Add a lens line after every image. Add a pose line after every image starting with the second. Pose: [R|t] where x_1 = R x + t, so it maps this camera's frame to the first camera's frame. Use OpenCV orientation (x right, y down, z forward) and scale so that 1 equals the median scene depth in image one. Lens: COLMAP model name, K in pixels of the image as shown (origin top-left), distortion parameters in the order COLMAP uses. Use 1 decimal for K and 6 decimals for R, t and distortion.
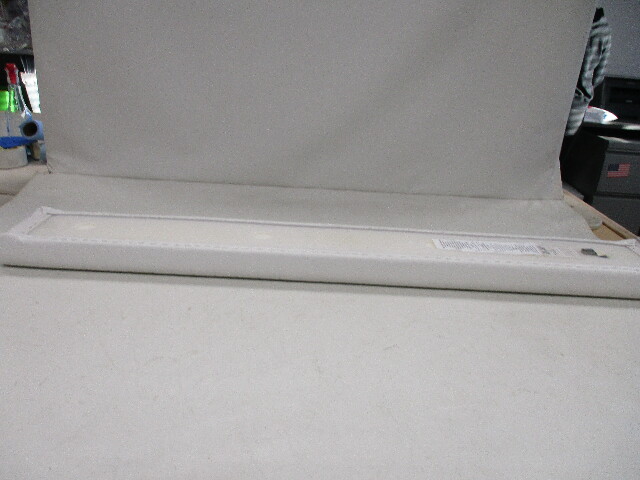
lens RADIAL K [[541.5, 0, 320.0], [0, 541.5, 240.0], [0, 0, 1]] dist [-0.001262, 0.001909]
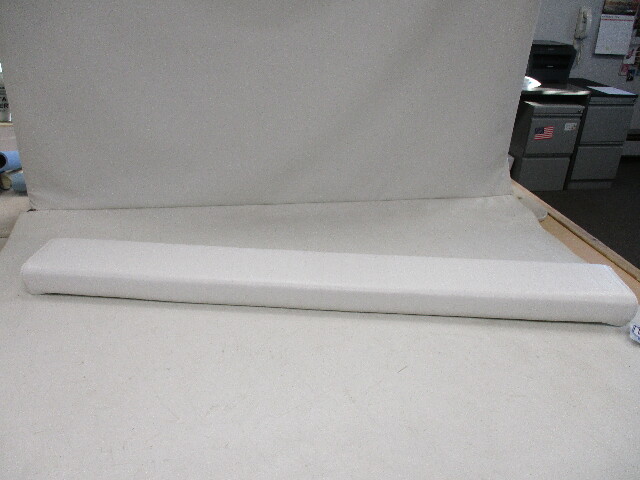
lens RADIAL K [[541.5, 0, 320.0], [0, 541.5, 240.0], [0, 0, 1]] dist [-0.001262, 0.001909]
pose [[0.989394, -0.087754, 0.115752, -0.085883], [0.078656, 0.993609, 0.080955, -0.102598], [-0.122116, -0.070992, 0.989974, -0.070884]]
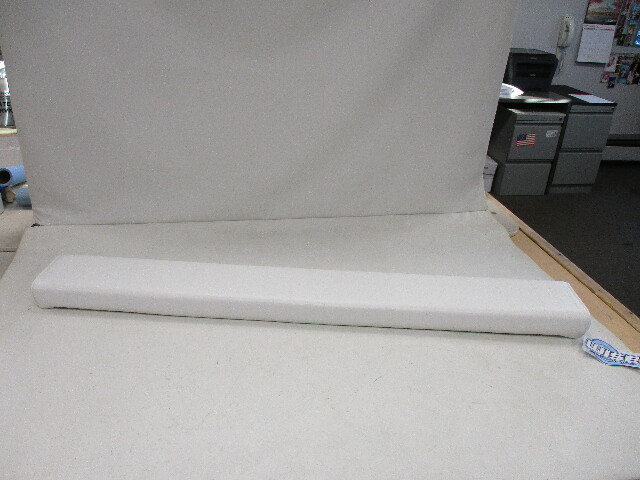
lens RADIAL K [[541.5, 0, 320.0], [0, 541.5, 240.0], [0, 0, 1]] dist [-0.001262, 0.001909]
pose [[0.987569, -0.082019, 0.134092, -0.085353], [0.070071, 0.993335, 0.091522, -0.144101], [-0.140704, -0.080989, 0.986734, -0.141501]]
